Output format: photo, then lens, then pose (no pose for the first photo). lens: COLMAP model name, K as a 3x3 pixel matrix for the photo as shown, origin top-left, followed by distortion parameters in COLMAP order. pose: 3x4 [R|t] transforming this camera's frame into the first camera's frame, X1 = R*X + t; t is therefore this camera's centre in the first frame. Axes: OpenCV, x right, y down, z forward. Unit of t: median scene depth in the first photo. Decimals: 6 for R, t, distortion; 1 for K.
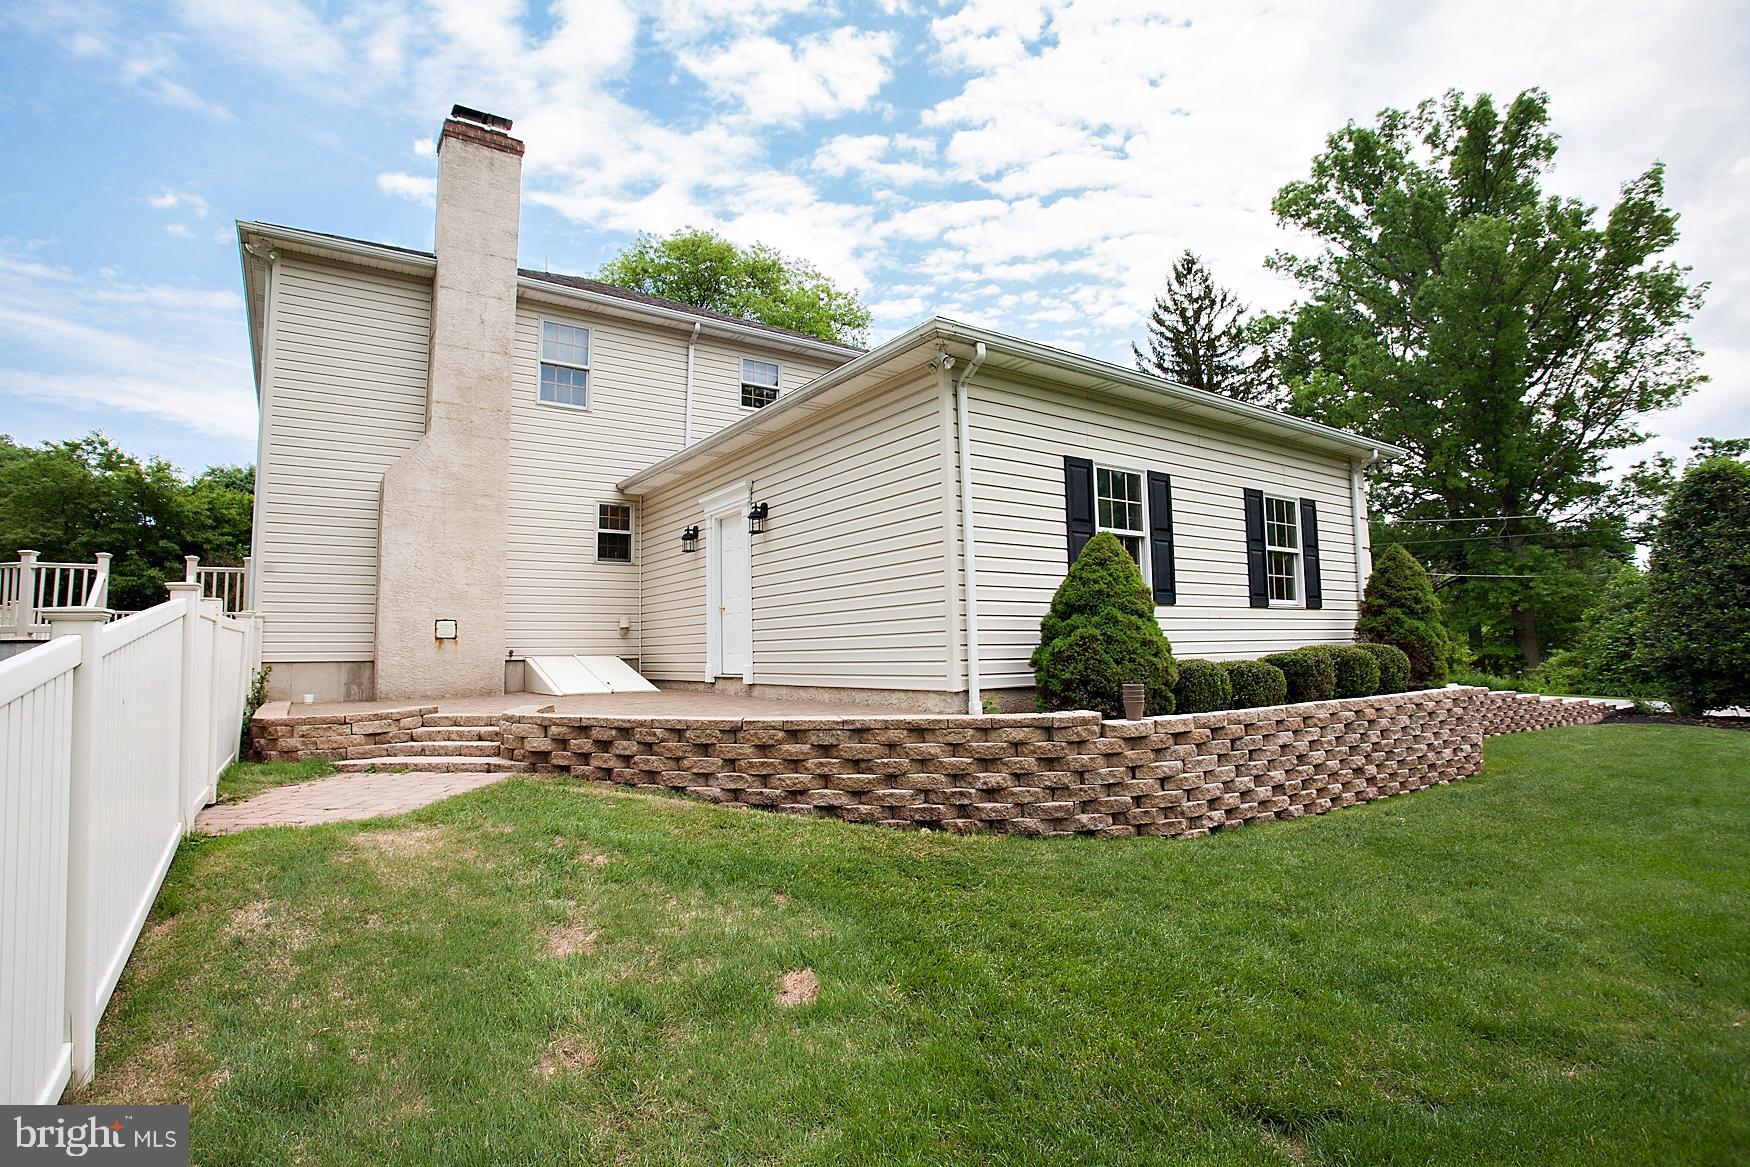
lens RADIAL K [[863.2, 0, 875.9], [0, 863.2, 584.0], [0, 0, 1]] dist [-0.041899, 0.010908]
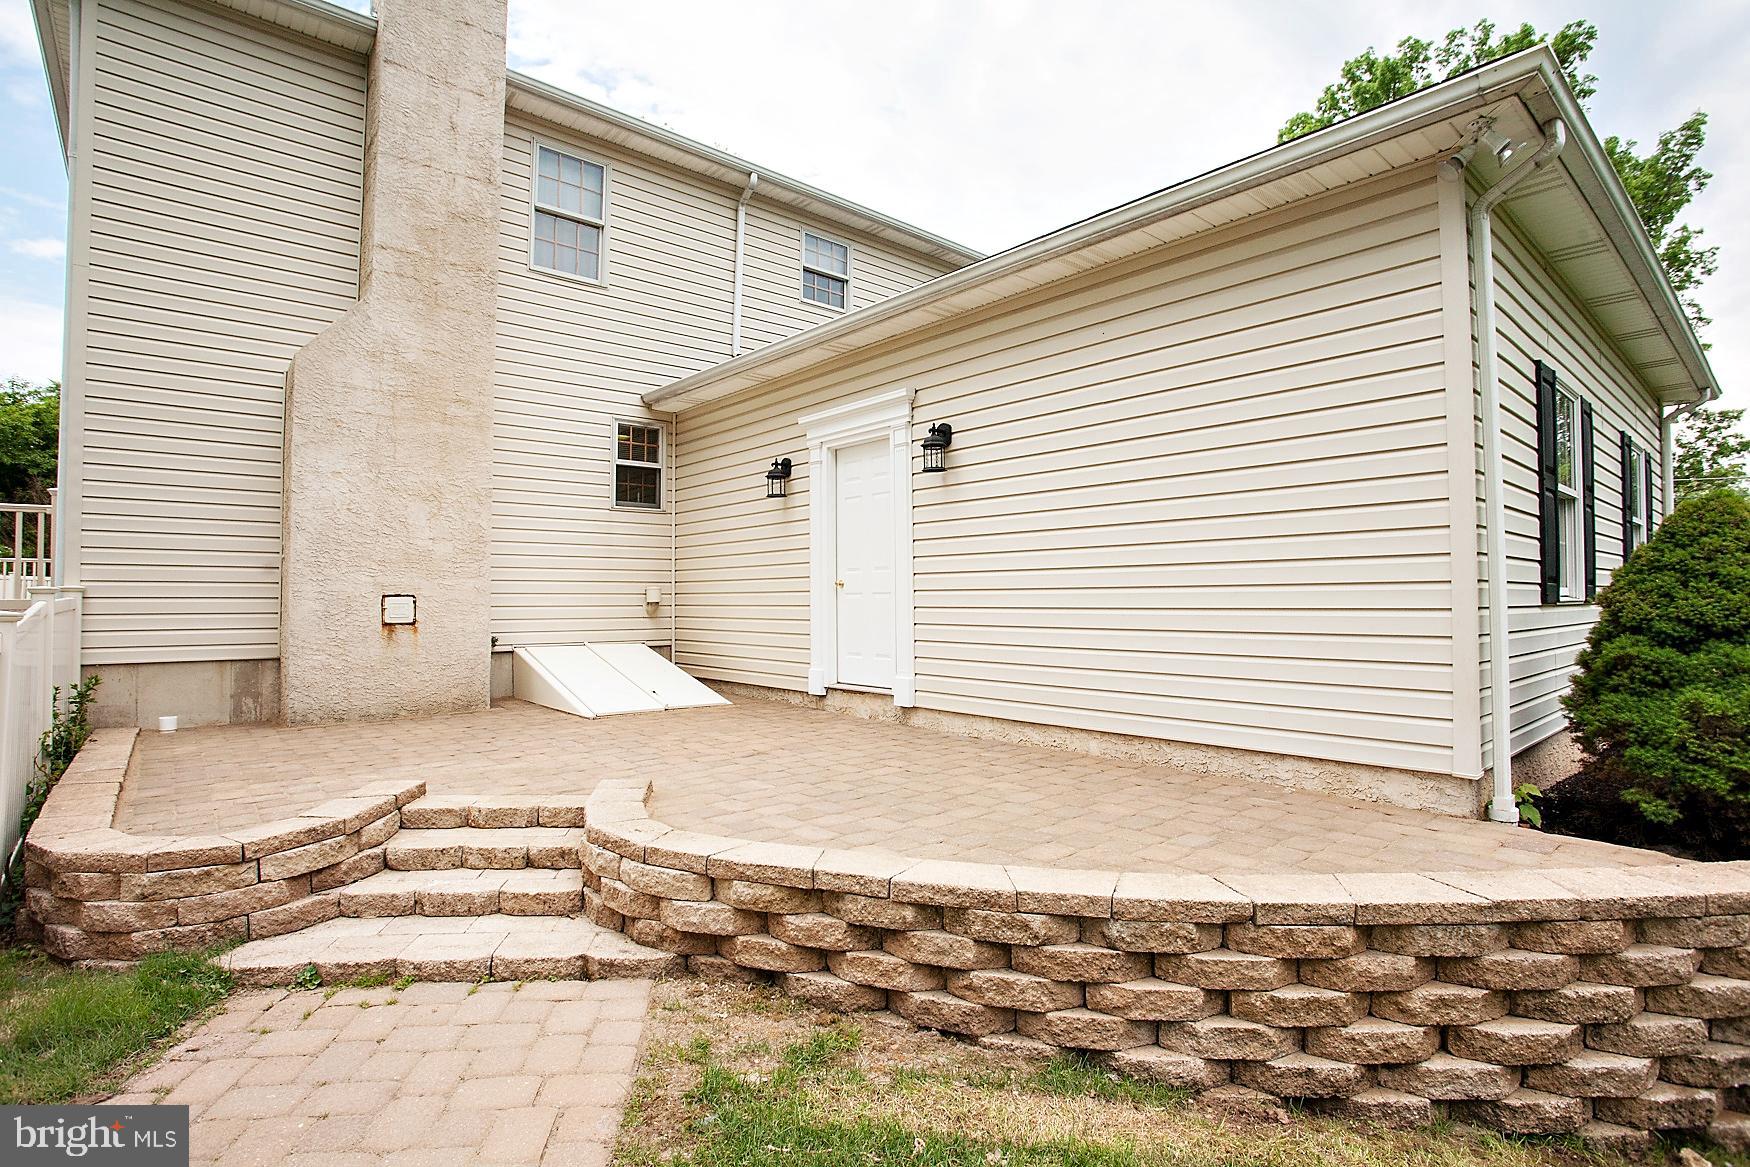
lens RADIAL K [[863.2, 0, 878.9], [0, 863.2, 577.4], [0, 0, 1]] dist [-0.041899, 0.010908]
pose [[0.994417, 0.016592, 0.104209, -0.210884], [-0.022170, 0.998370, 0.052599, -0.011954], [-0.103166, -0.054616, 0.993164, 0.329062]]
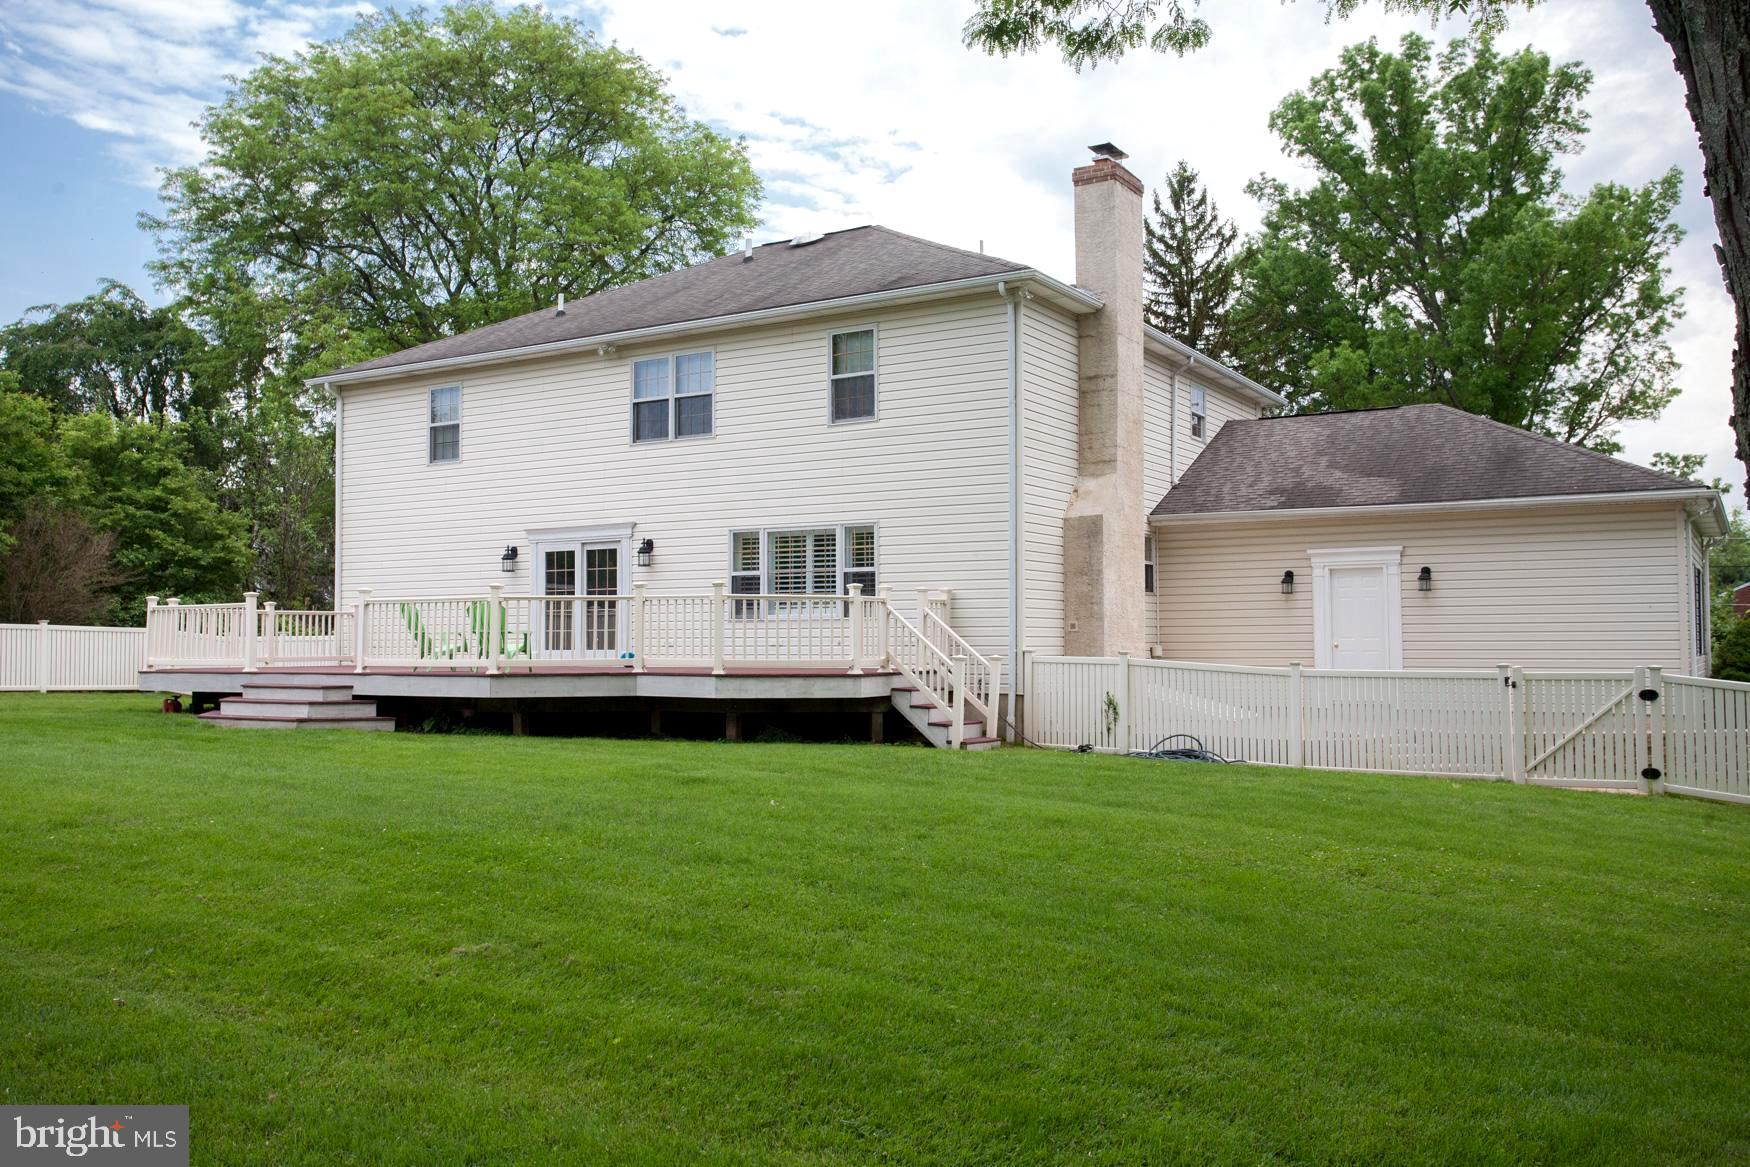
lens RADIAL K [[1499.0, 0, 876.7], [0, 1499.0, 577.7], [0, 0, 1]] dist [-0.011268, 0.010327]
pose [[0.914711, 0.035733, 0.402527, -1.490431], [-0.046656, 0.998760, 0.017362, -0.067794], [-0.401407, -0.034662, 0.915244, -0.558053]]
